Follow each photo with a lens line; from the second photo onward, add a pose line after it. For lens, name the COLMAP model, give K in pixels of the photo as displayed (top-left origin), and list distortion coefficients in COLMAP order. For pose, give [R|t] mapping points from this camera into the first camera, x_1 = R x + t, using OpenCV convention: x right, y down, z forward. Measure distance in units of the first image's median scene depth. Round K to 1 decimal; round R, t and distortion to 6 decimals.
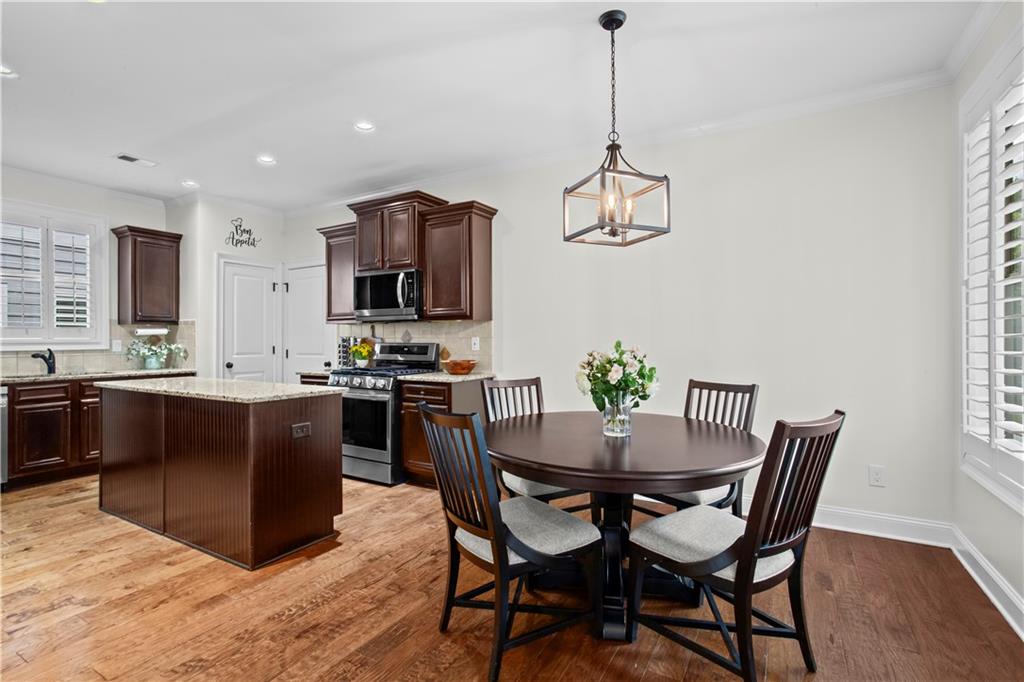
lens RADIAL K [[492.8, 0, 499.3], [0, 492.8, 337.2], [0, 0, 1]] dist [-0.057206, 0.035318]
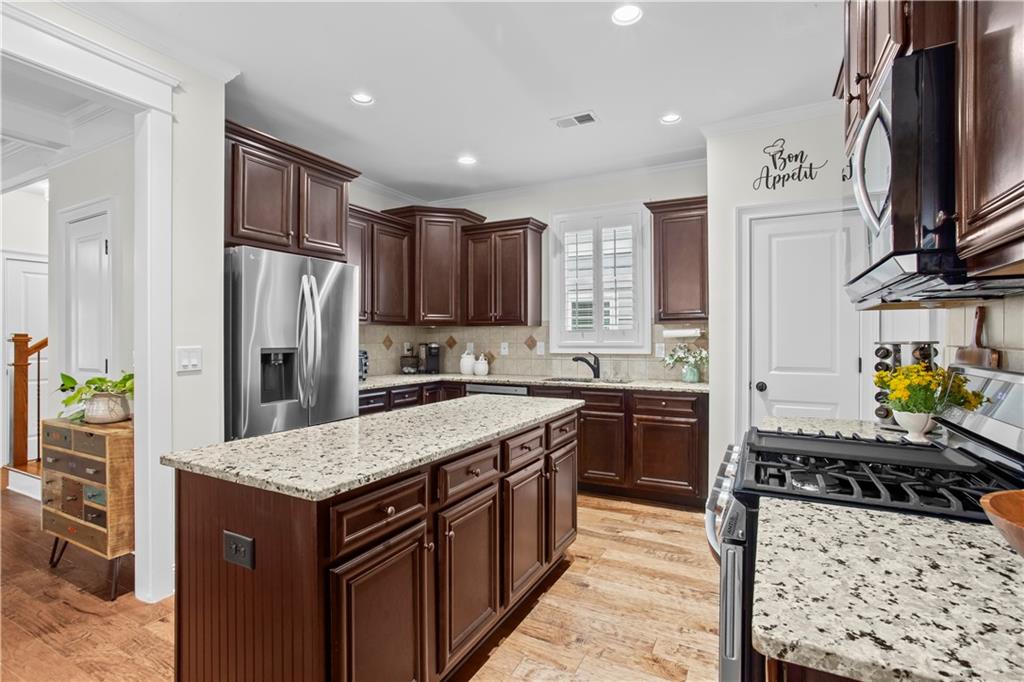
lens RADIAL K [[492.8, 0, 499.3], [0, 492.8, 337.2], [0, 0, 1]] dist [-0.057206, 0.035318]
pose [[0.044542, -0.000169, -0.999007, 0.041824], [0.005330, 0.999986, 0.000068, -0.006751], [0.998993, -0.005327, 0.044542, 0.708287]]
